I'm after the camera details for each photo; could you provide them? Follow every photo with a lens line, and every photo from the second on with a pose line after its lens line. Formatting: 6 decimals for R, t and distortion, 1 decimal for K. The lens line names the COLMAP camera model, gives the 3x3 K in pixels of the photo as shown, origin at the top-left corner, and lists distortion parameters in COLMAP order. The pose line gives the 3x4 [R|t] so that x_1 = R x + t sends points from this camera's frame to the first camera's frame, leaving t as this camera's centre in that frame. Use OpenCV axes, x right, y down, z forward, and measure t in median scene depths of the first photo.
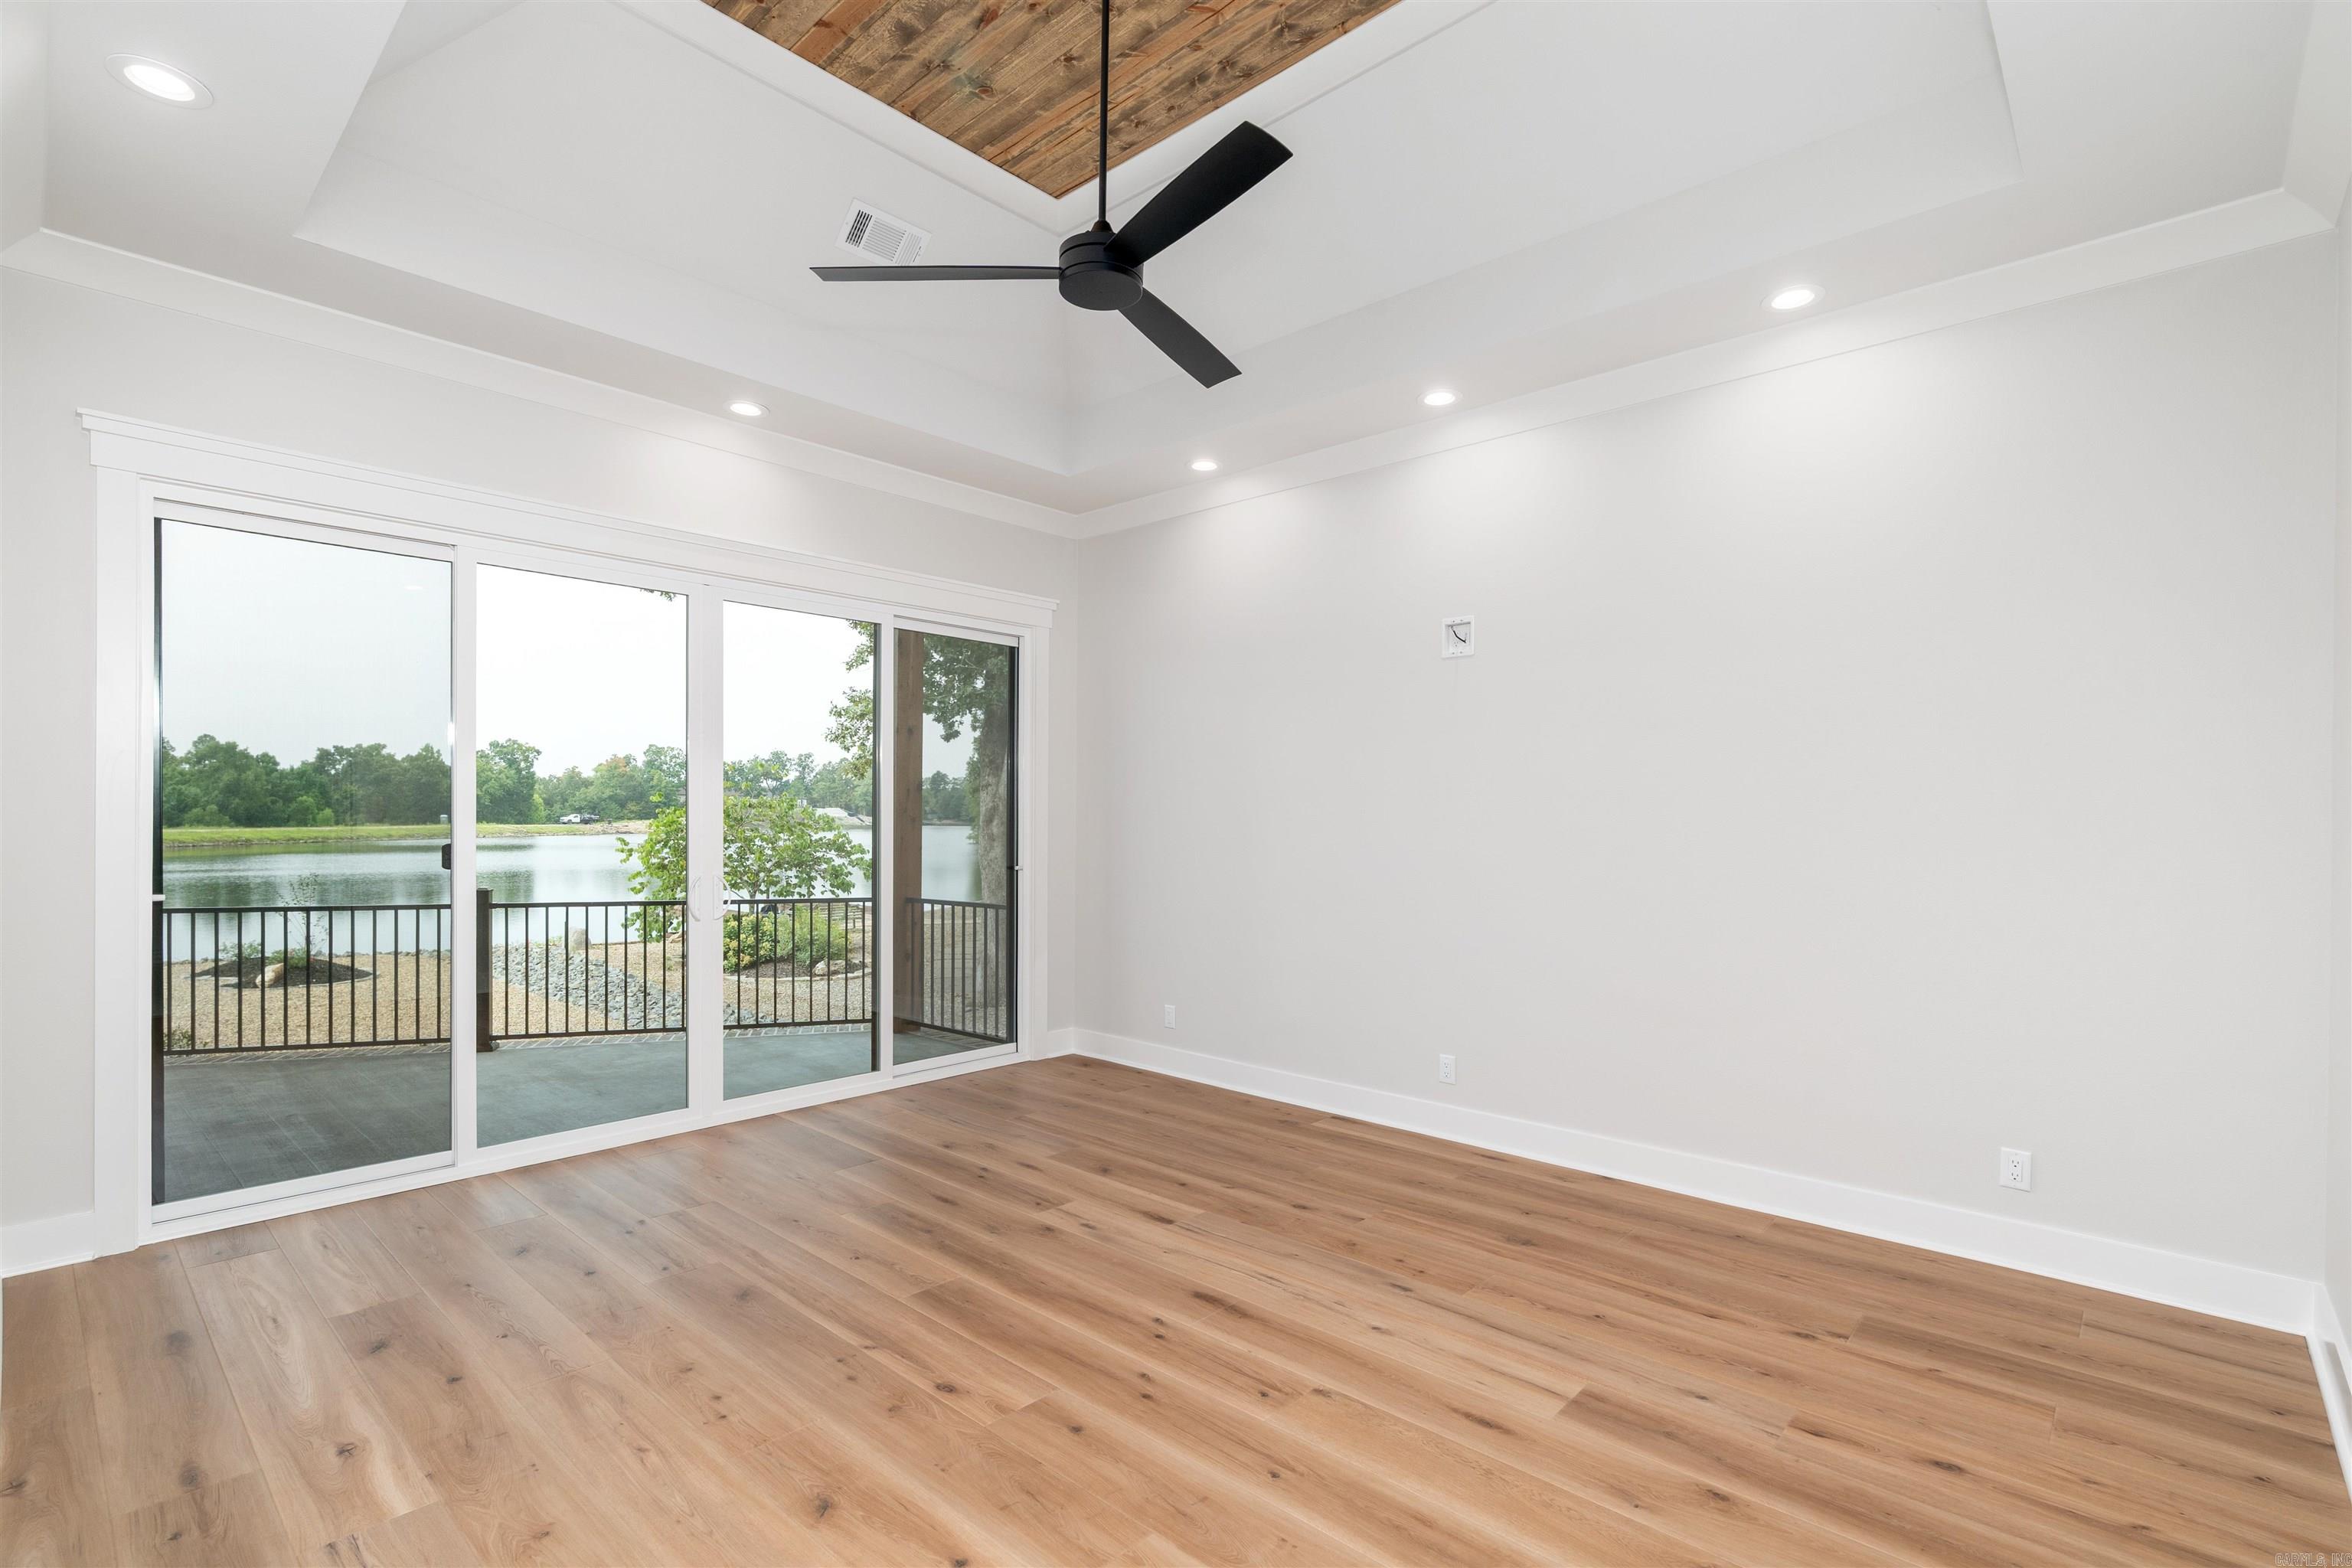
lens RADIAL K [[1084.6, 0, 1196.3], [0, 1084.6, 793.7], [0, 0, 1]] dist [-0.009966, 0.003509]
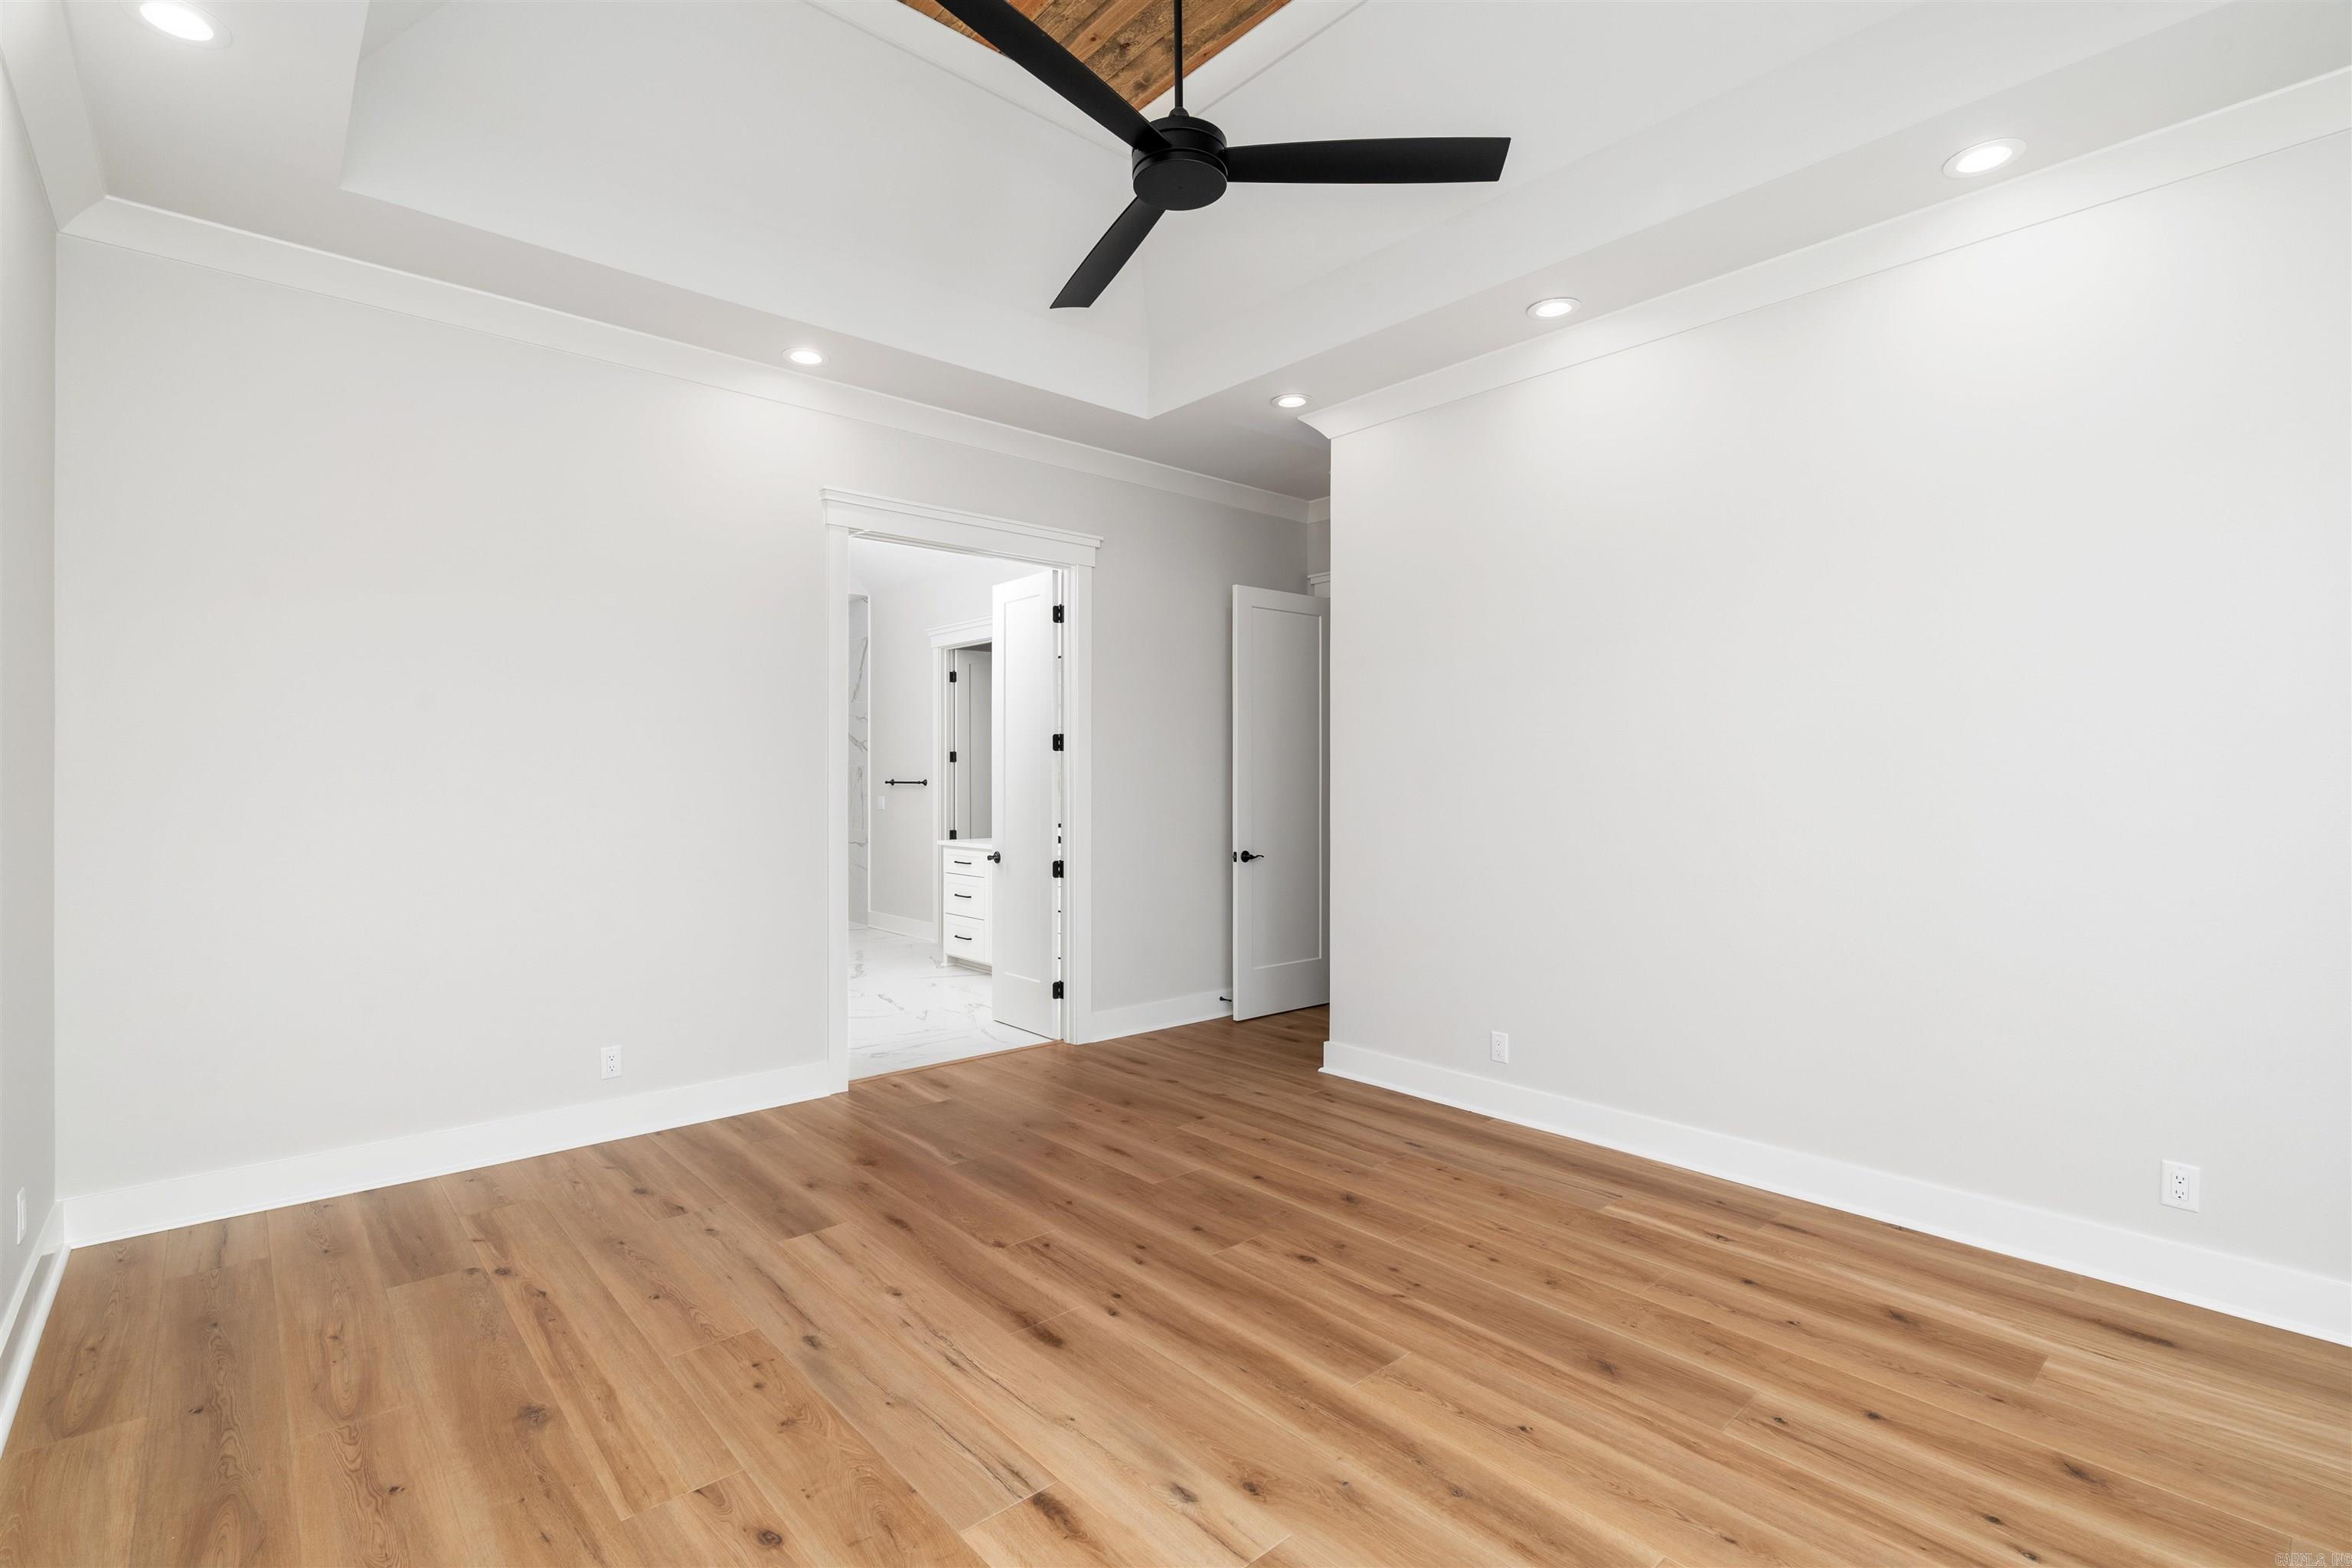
lens RADIAL K [[1084.6, 0, 1169.3], [0, 1084.6, 781.1], [0, 0, 1]] dist [-0.009966, 0.003509]
pose [[-0.992092, -0.007291, 0.125304, -0.202898], [-0.009196, 0.999851, -0.014629, 0.038259], [-0.125178, -0.015666, -0.992011, 1.979951]]
